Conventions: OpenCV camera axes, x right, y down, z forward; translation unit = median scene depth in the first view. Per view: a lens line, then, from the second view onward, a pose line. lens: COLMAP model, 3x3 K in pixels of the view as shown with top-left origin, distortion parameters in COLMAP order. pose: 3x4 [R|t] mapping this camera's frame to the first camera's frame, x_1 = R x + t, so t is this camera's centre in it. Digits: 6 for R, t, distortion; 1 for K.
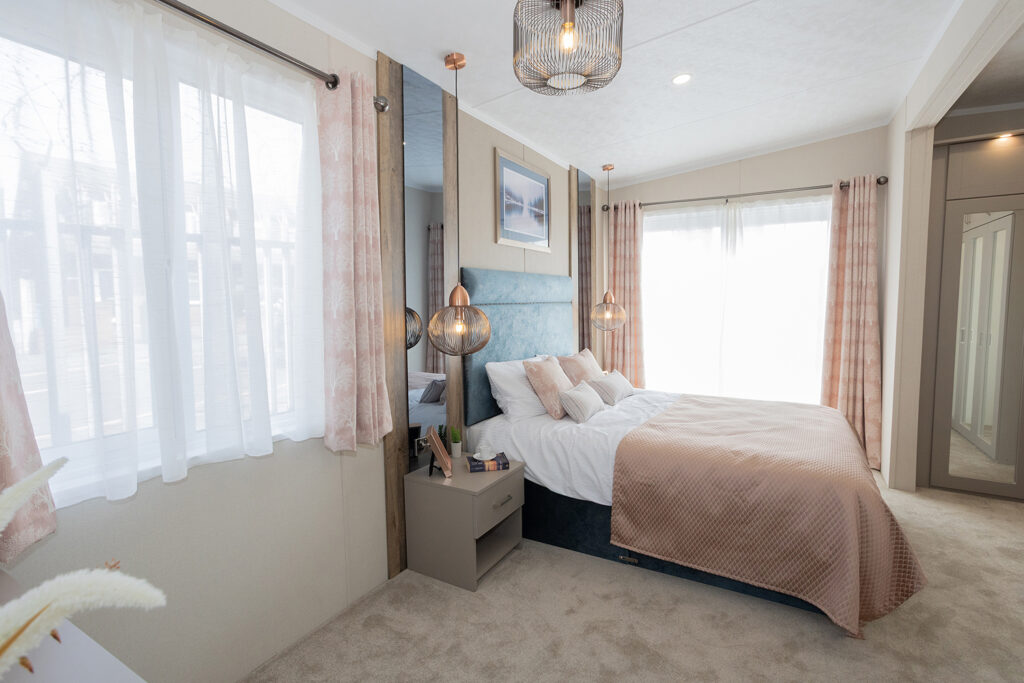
lens RADIAL K [[502.4, 0, 504.0], [0, 502.4, 339.7], [0, 0, 1]] dist [-0.045560, 0.042756]
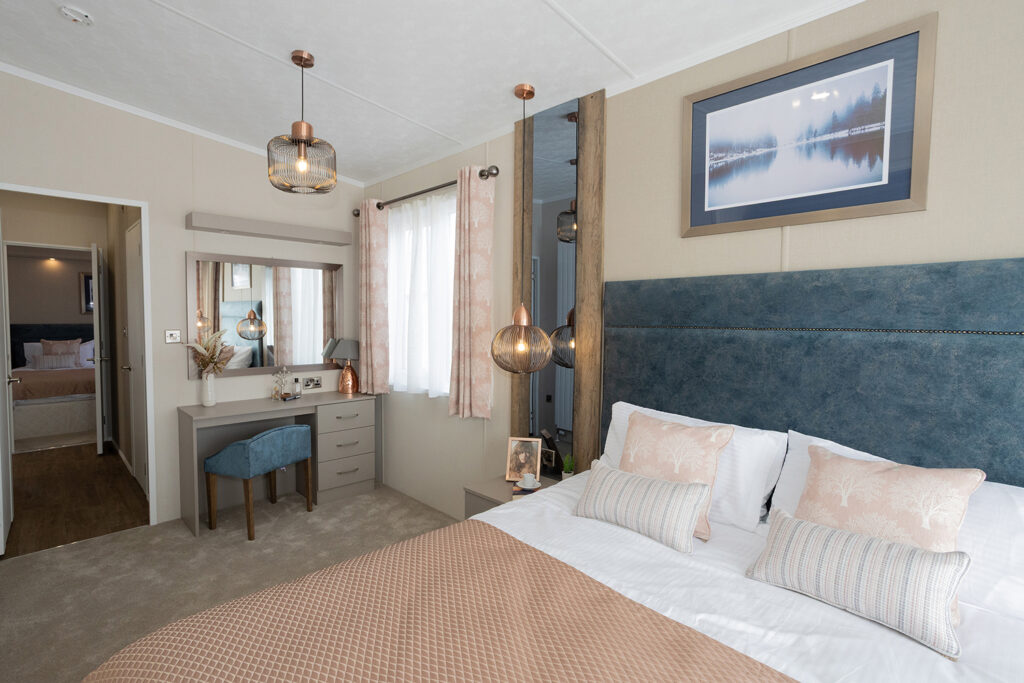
lens RADIAL K [[502.4, 0, 504.0], [0, 502.4, 339.7], [0, 0, 1]] dist [-0.045560, 0.042756]
pose [[-0.273117, 0.039253, -0.961180, 0.775562], [-0.088926, 0.993859, 0.065856, -0.087325], [0.957862, 0.103460, -0.267949, 1.067885]]
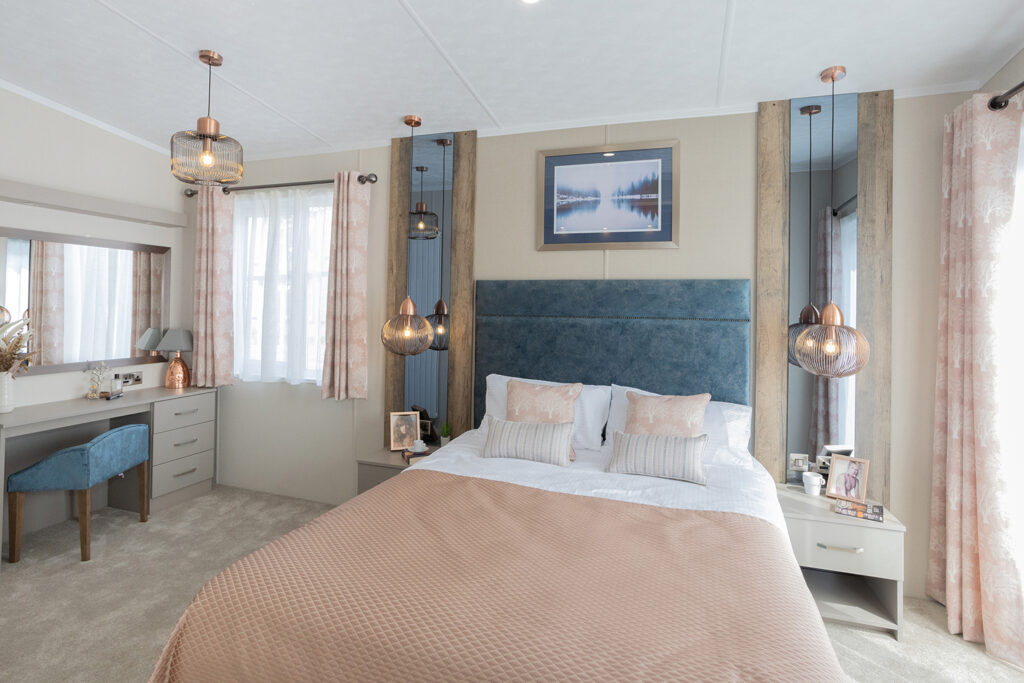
lens RADIAL K [[517.5, 0, 528.7], [0, 517.5, 300.5], [0, 0, 1]] dist [-0.003419, 0.001507]
pose [[0.201774, -0.008719, -0.979393, 1.019898], [-0.097475, 0.994817, -0.028939, -0.079698], [0.974570, 0.101306, 0.199878, 0.886773]]
